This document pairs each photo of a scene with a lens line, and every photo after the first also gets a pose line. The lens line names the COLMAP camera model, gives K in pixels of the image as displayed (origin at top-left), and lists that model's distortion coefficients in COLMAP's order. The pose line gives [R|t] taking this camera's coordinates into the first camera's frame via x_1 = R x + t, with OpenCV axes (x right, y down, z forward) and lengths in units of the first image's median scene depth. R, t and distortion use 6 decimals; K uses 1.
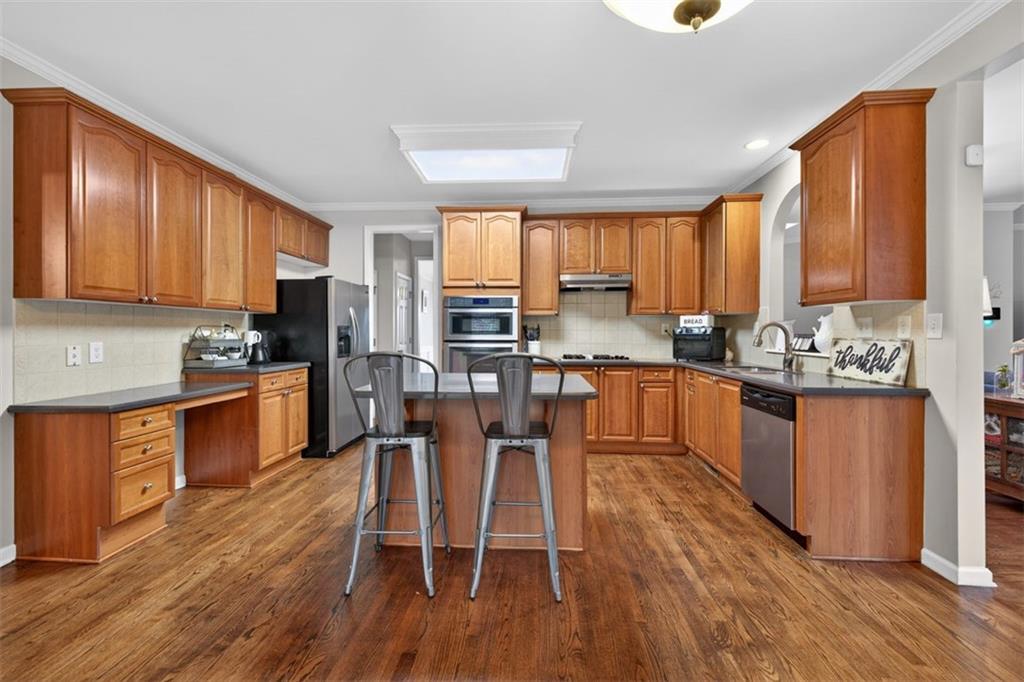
lens RADIAL K [[430.6, 0, 506.8], [0, 430.6, 327.2], [0, 0, 1]] dist [0.009572, -0.000273]
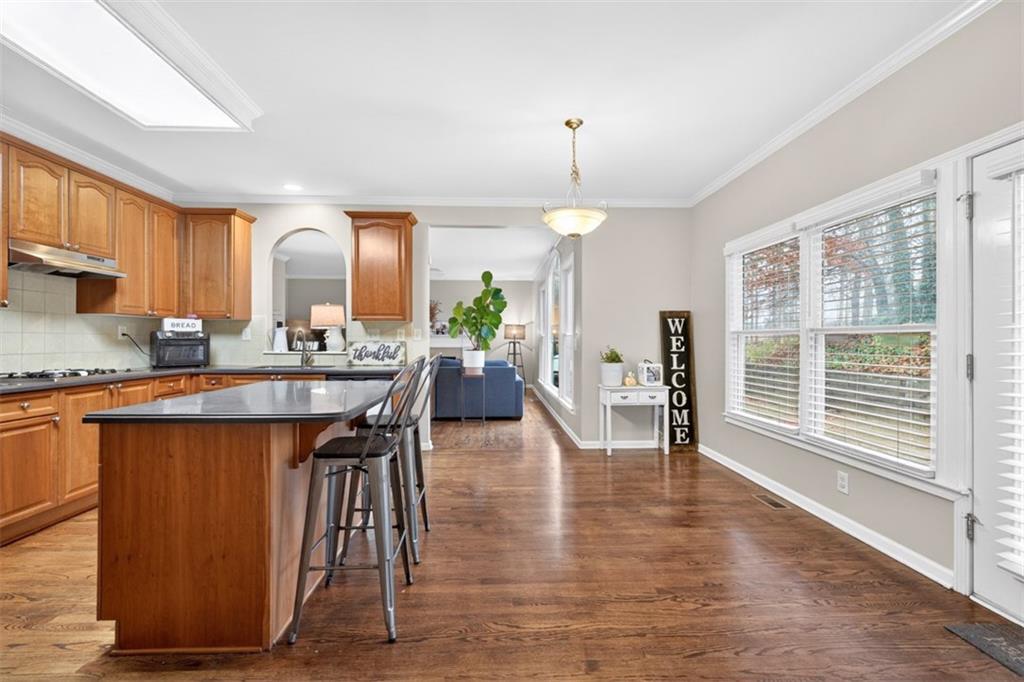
lens RADIAL K [[430.6, 0, 510.0], [0, 430.6, 340.1], [0, 0, 1]] dist [0.009572, -0.000273]
pose [[-0.106491, -0.005991, 0.994296, -0.864354], [-0.016657, 0.999852, 0.004240, 0.004639], [-0.994174, -0.016110, -0.106575, 0.594823]]
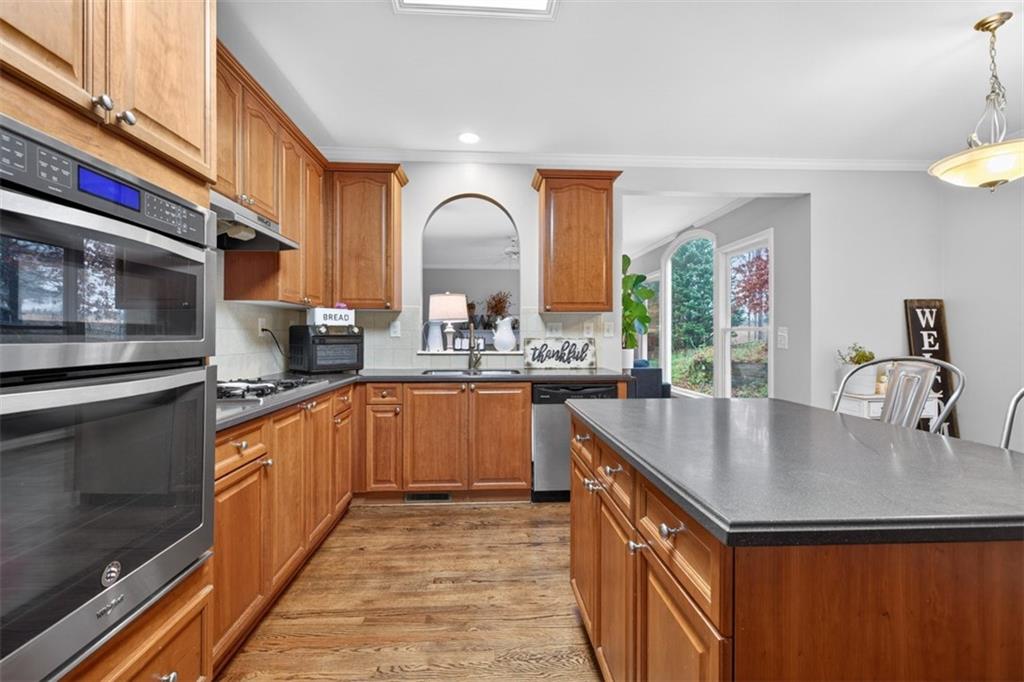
lens RADIAL K [[430.6, 0, 511.5], [0, 430.6, 335.3], [0, 0, 1]] dist [0.009572, -0.000273]
pose [[-0.139353, -0.003867, 0.990235, -0.455893], [-0.014668, 0.999891, 0.001840, 0.015974], [-0.990134, -0.014268, -0.139394, 1.222287]]
